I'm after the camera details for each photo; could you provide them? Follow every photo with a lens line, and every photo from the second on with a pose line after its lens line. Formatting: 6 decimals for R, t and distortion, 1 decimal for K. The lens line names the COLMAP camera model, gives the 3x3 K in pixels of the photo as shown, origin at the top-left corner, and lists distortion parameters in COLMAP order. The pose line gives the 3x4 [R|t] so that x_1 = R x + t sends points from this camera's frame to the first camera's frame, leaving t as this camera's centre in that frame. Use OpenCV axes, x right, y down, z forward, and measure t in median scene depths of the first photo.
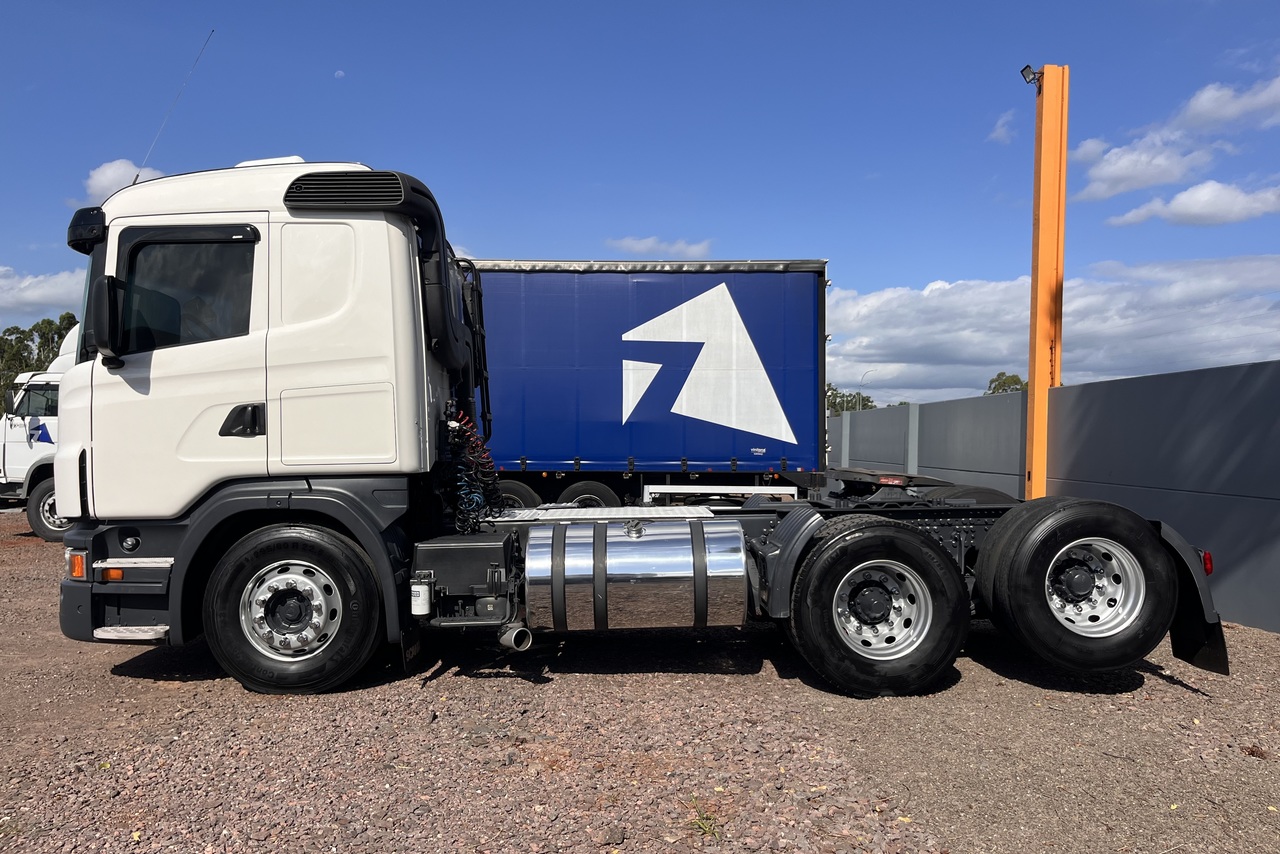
lens RADIAL K [[965.2, 0, 631.7], [0, 965.2, 417.4], [0, 0, 1]] dist [0.041064, -0.042602]
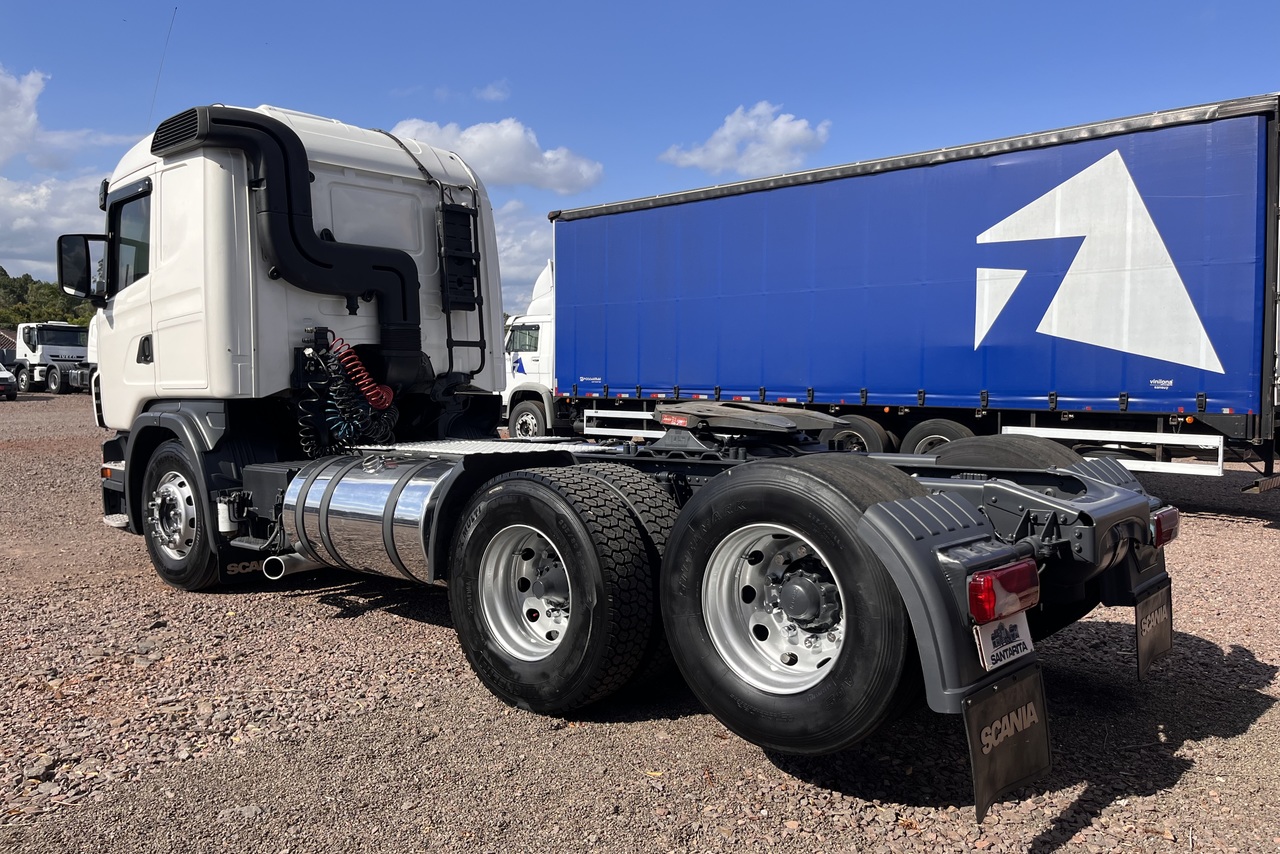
lens RADIAL K [[965.2, 0, 629.5], [0, 965.2, 431.9], [0, 0, 1]] dist [0.041064, -0.042602]
pose [[0.737300, 0.039237, -0.674425, 0.326052], [0.017597, 0.996858, 0.077232, 0.008195], [0.675336, -0.068811, 0.734293, 0.209898]]
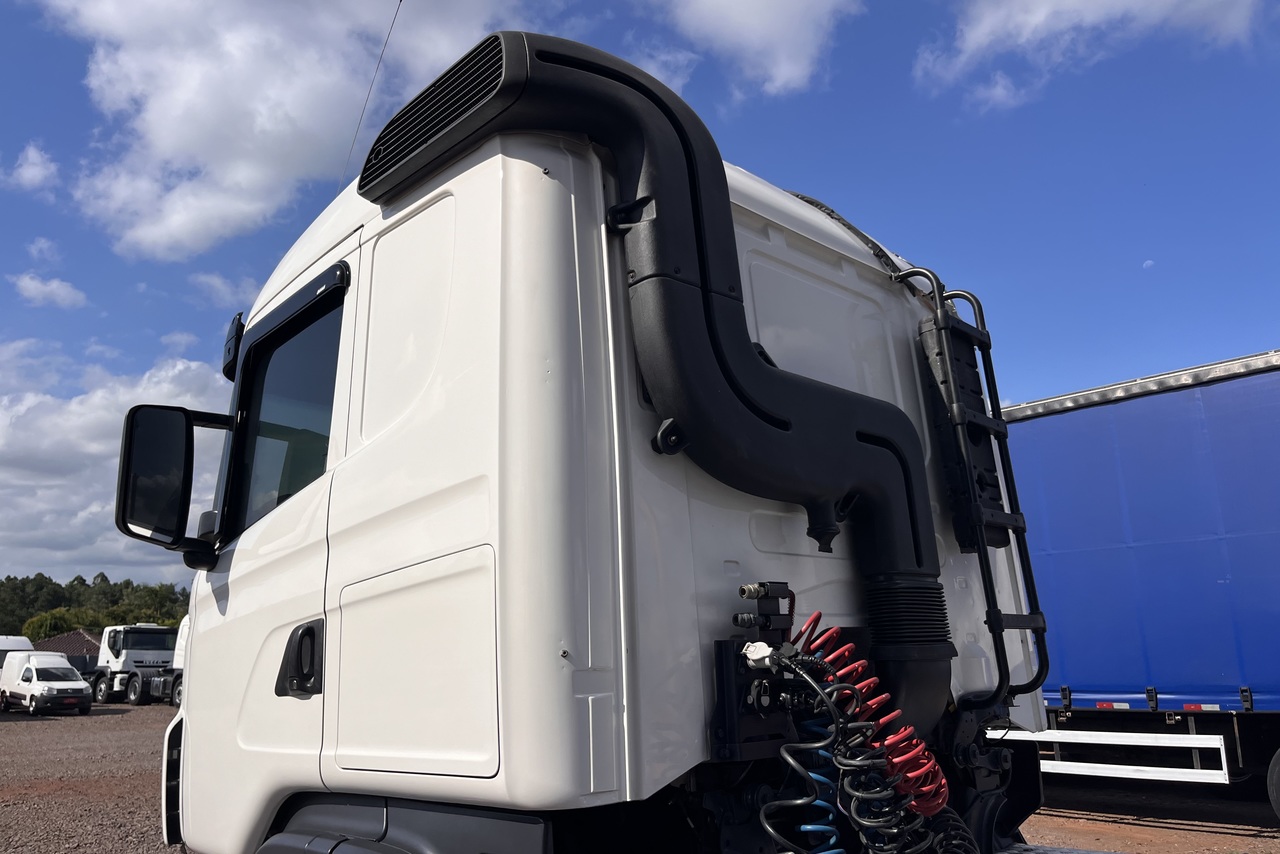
lens RADIAL K [[965.2, 0, 626.6], [0, 965.2, 428.9], [0, 0, 1]] dist [0.041064, -0.042602]
pose [[0.679109, -0.190549, -0.708874, 0.021864], [0.043412, 0.974454, -0.220350, 0.001674], [0.732753, 0.118868, 0.670033, 0.313940]]
